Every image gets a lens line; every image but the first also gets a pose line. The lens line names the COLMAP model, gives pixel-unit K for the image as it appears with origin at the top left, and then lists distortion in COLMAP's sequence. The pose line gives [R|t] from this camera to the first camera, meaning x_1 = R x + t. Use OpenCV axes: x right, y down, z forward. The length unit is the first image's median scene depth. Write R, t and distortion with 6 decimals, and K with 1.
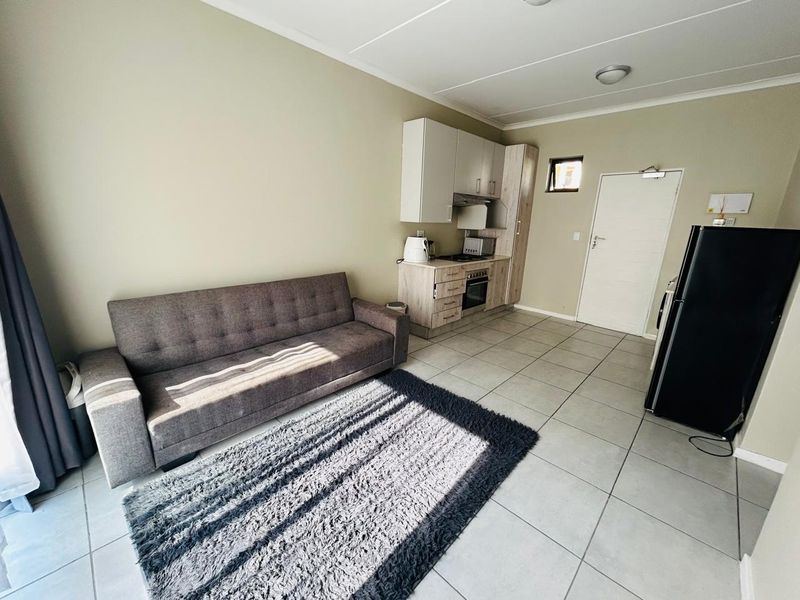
lens RADIAL K [[323.5, 0, 400.0], [0, 323.5, 300.0], [0, 0, 1]] dist [-0.000280, -0.000181]
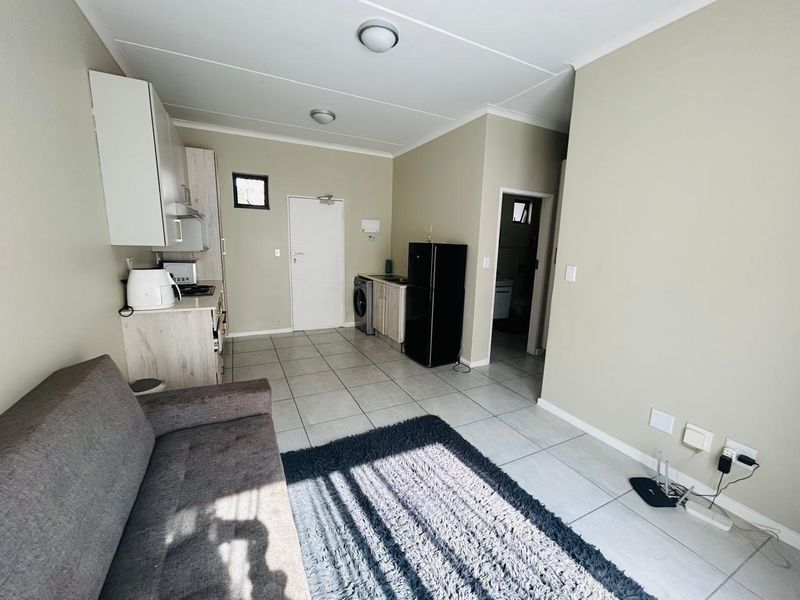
lens RADIAL K [[323.5, 0, 400.0], [0, 323.5, 300.0], [0, 0, 1]] dist [-0.000280, -0.000181]
pose [[0.325290, -0.193291, 0.925648, -0.343325], [0.224171, 0.966744, 0.123095, -0.095643], [-0.918658, 0.167462, 0.357803, 0.314598]]
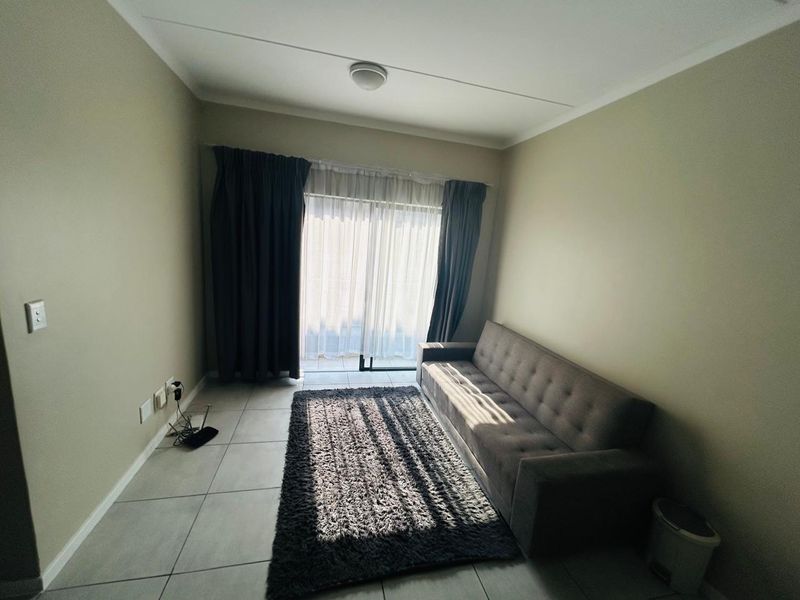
lens RADIAL K [[323.5, 0, 400.0], [0, 323.5, 300.0], [0, 0, 1]] dist [-0.000280, -0.000181]
pose [[-0.510693, 0.067889, -0.857078, 0.408269], [-0.338263, 0.900615, 0.272893, -0.195359], [0.790424, 0.429283, -0.436974, 0.615355]]
